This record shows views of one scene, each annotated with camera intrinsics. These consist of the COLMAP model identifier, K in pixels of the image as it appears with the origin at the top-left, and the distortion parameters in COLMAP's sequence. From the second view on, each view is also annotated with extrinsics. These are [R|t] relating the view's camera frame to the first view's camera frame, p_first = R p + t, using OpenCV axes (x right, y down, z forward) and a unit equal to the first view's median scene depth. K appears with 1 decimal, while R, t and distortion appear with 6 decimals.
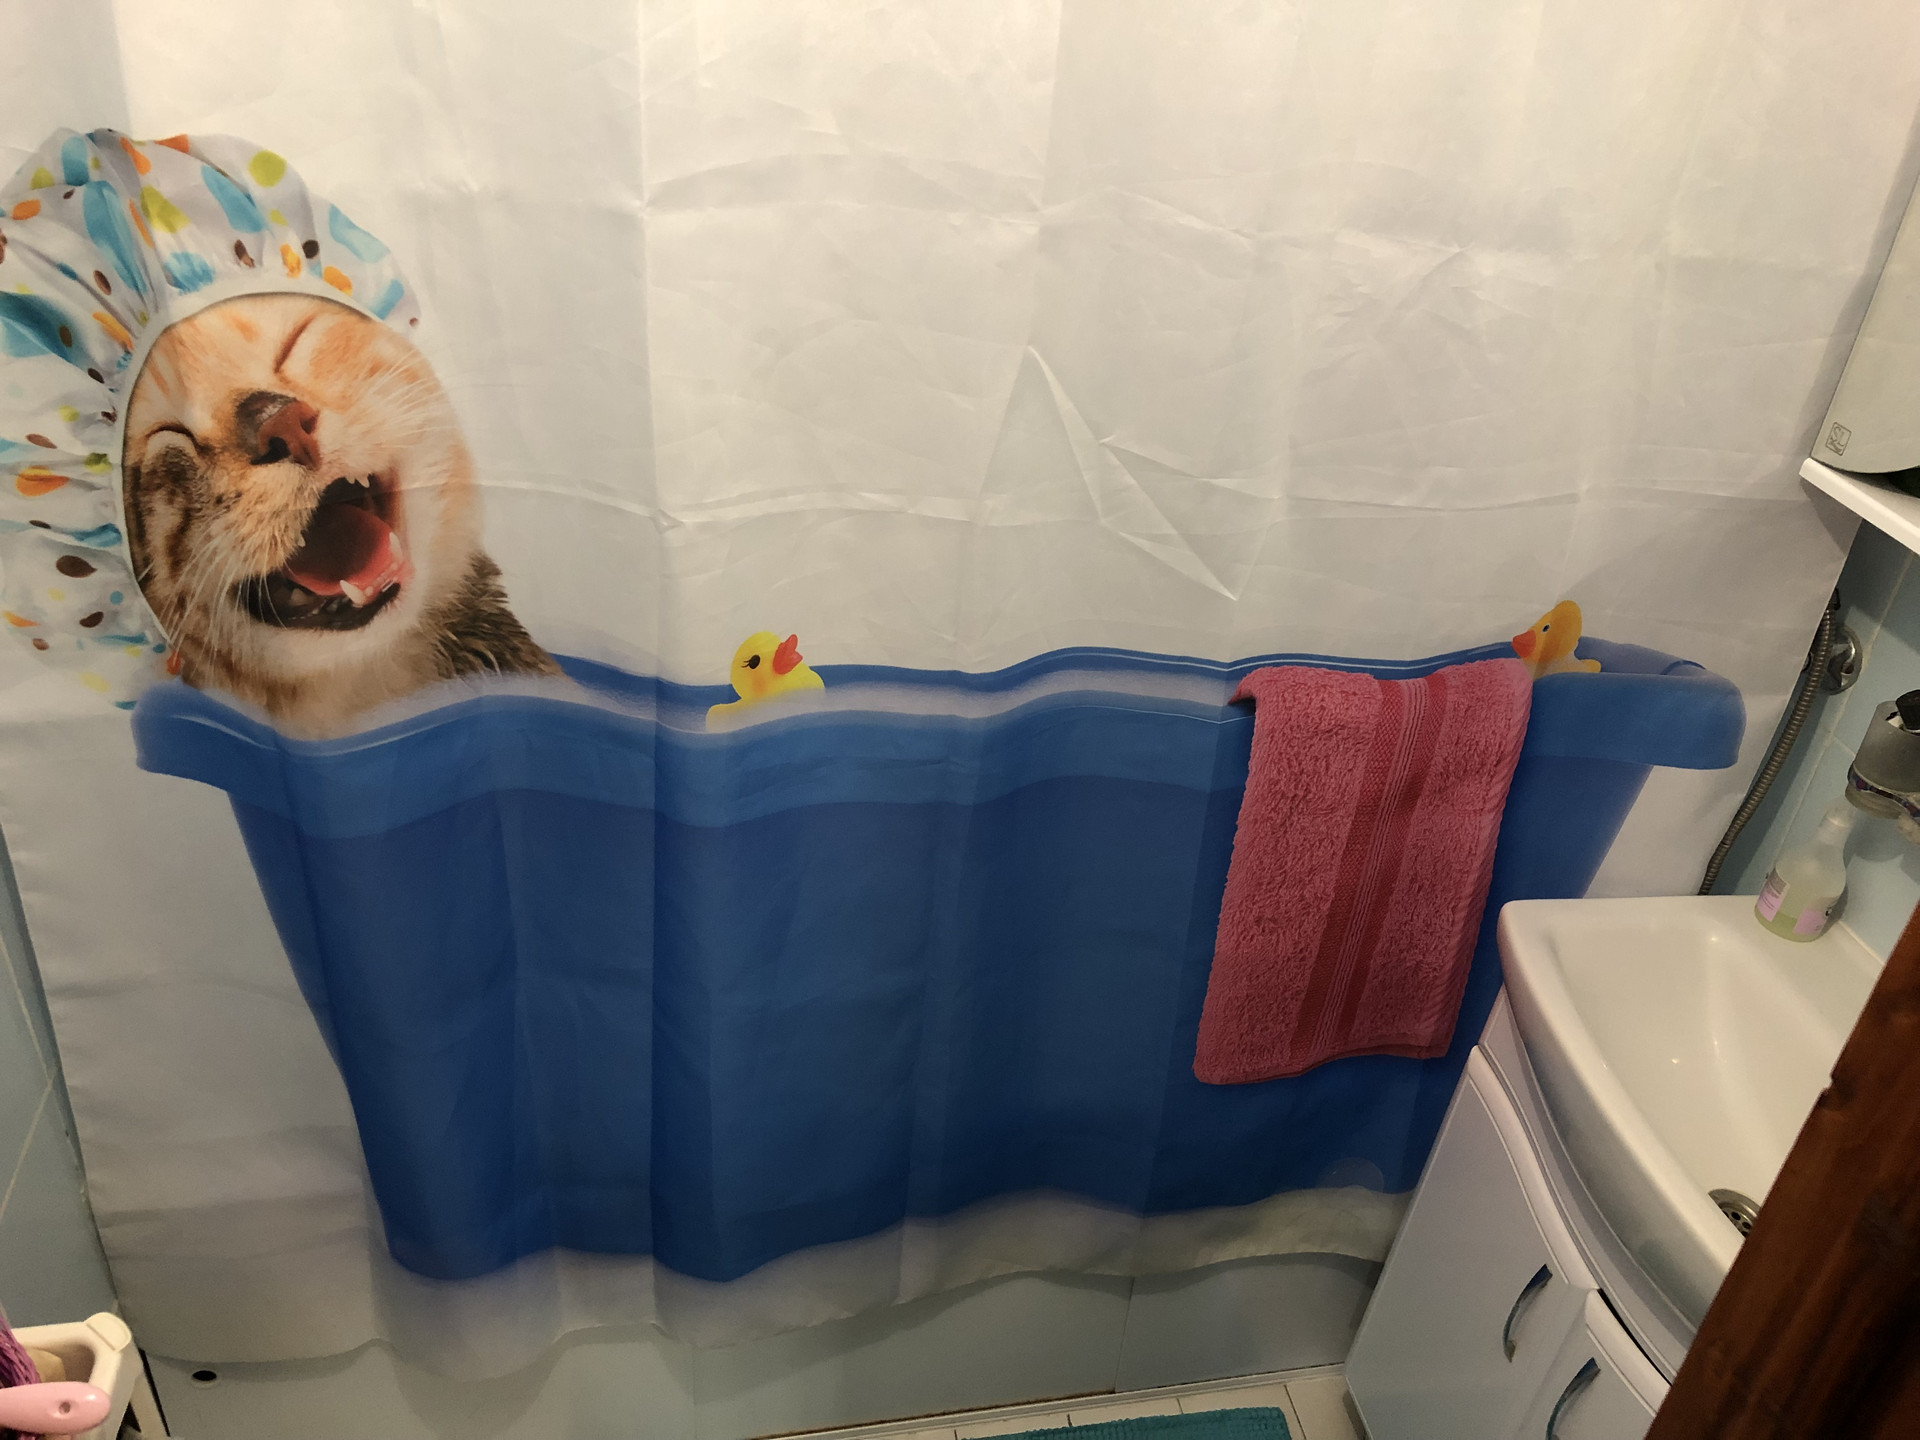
lens RADIAL K [[1500.2, 0, 960.0], [0, 1500.2, 720.0], [0, 0, 1]] dist [0.004250, 0.001015]
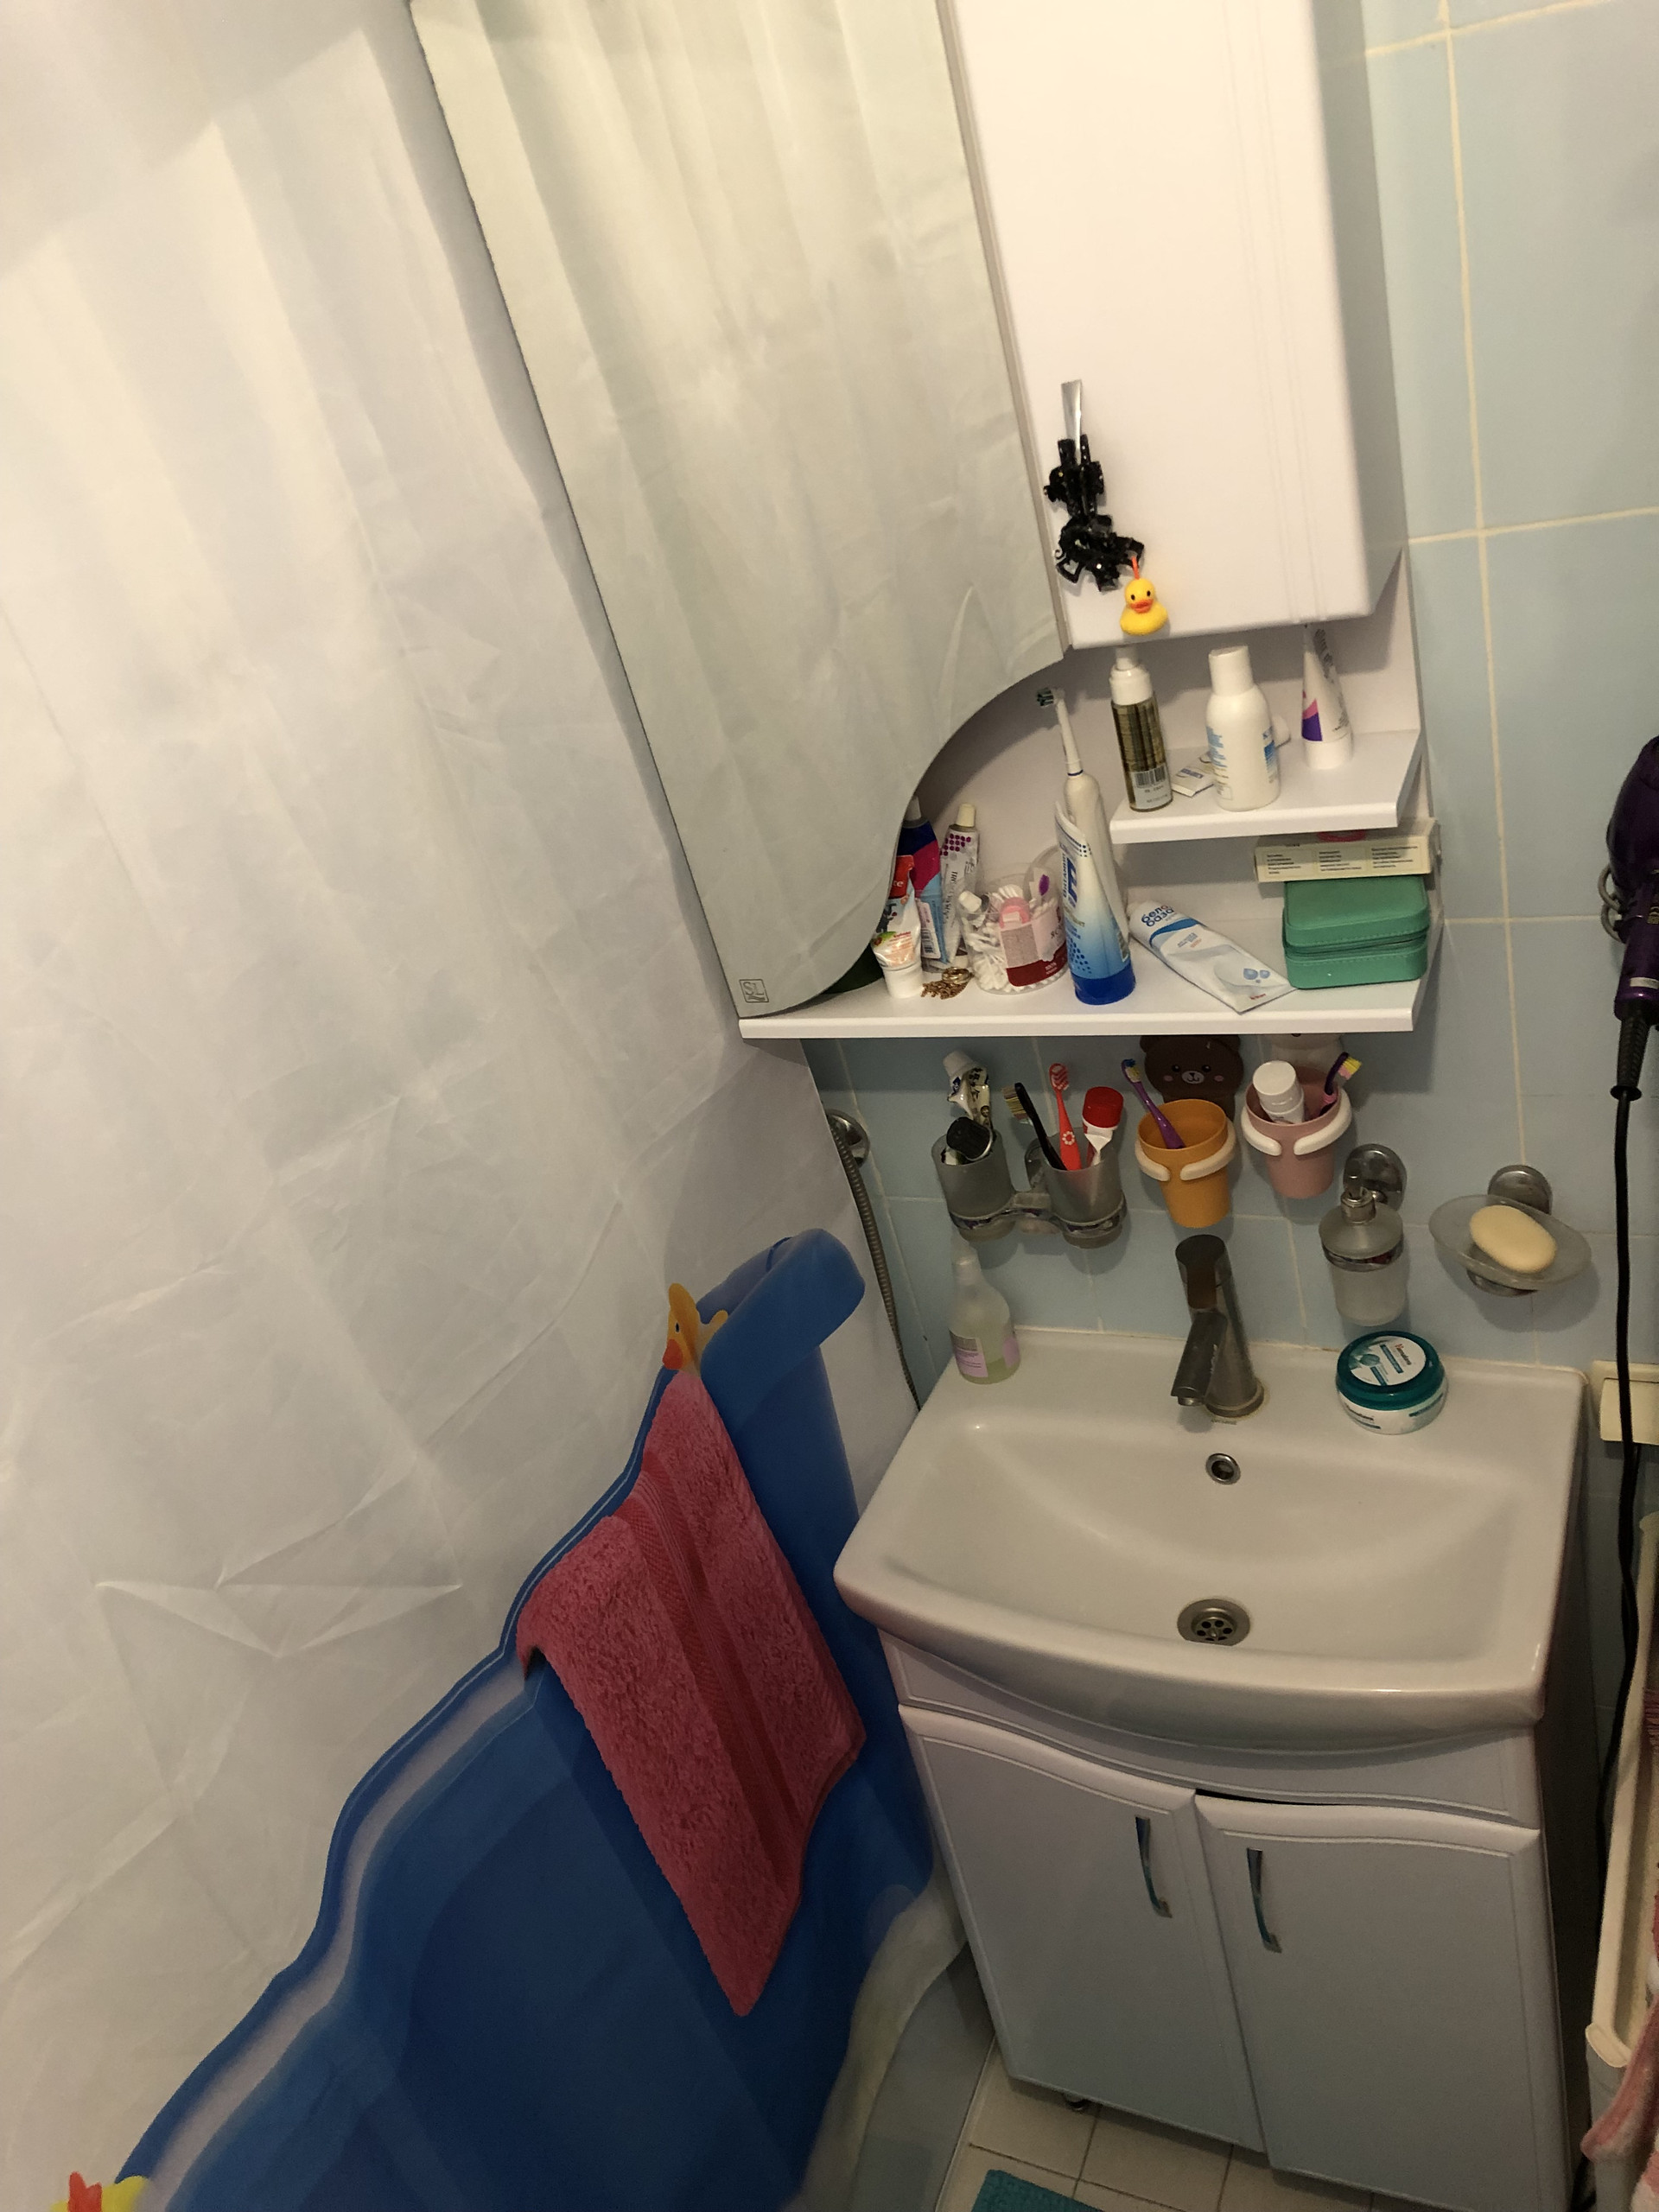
lens RADIAL K [[1779.5, 0, 829.5], [0, 1779.5, 1106.0], [0, 0, 1]] dist [-0.010938, 0.012247]
pose [[0.535889, -0.600150, 0.593838, -0.094780], [0.682062, 0.722282, 0.114456, -0.206758], [-0.497609, 0.343698, 0.796402, 0.089901]]
